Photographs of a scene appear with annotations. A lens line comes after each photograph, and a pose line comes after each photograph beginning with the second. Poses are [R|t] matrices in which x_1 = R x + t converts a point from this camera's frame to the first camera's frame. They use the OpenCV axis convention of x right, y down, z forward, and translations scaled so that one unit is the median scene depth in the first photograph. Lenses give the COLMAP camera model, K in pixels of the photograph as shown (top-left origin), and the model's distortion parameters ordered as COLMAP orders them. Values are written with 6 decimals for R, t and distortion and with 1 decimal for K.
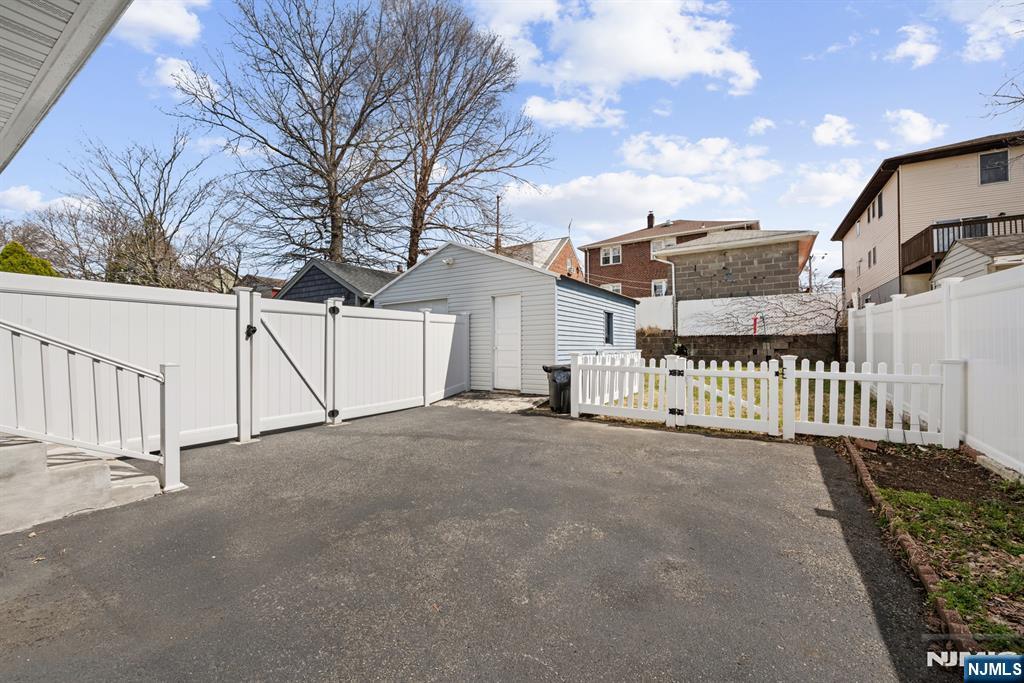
lens RADIAL K [[408.0, 0, 514.3], [0, 408.0, 349.1], [0, 0, 1]] dist [-0.010646, -0.000159]
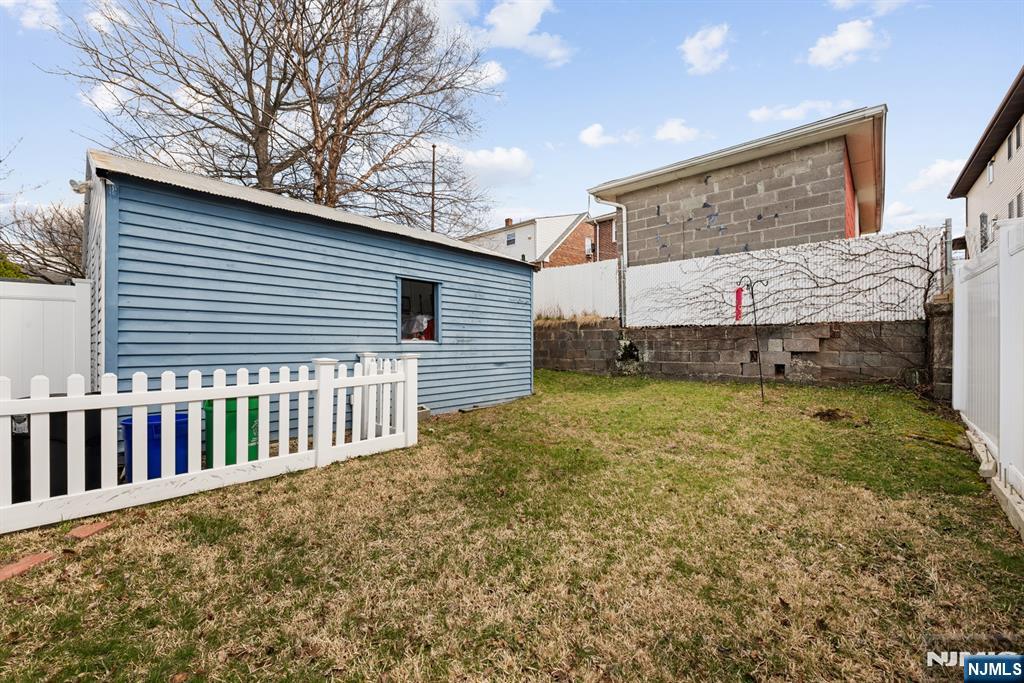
lens RADIAL K [[415.4, 0, 513.1], [0, 415.4, 345.9], [0, 0, 1]] dist [-0.011193, -0.000014]
pose [[0.986815, 0.004930, -0.161778, 0.370470], [-0.004812, 0.999988, 0.001121, -0.005949], [0.161781, -0.000328, 0.986827, 0.421430]]
